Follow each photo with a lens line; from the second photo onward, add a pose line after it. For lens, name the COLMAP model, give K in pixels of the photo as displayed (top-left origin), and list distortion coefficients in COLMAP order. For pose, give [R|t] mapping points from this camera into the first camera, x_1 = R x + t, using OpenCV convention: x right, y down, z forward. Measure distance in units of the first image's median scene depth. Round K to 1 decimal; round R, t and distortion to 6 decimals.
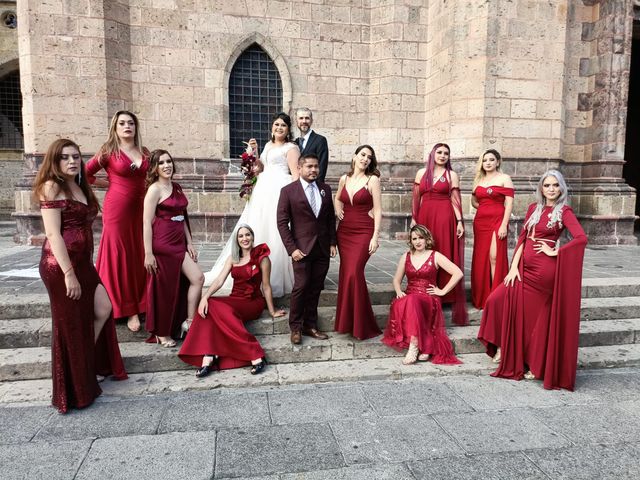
lens RADIAL K [[456.2, 0, 320.0], [0, 456.2, 240.0], [0, 0, 1]] dist [0.009379, -0.029852]
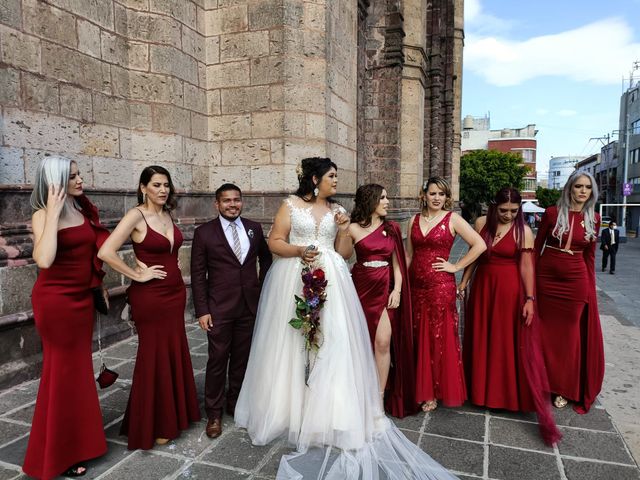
lens RADIAL K [[465.6, 0, 322.0], [0, 465.6, 238.6], [0, 0, 1]] dist [0.007396, -0.011067]
pose [[0.525695, -0.070531, 0.847744, -0.285538], [0.084967, 0.995927, 0.030171, -0.122764], [-0.846419, 0.056169, 0.529546, 0.569341]]
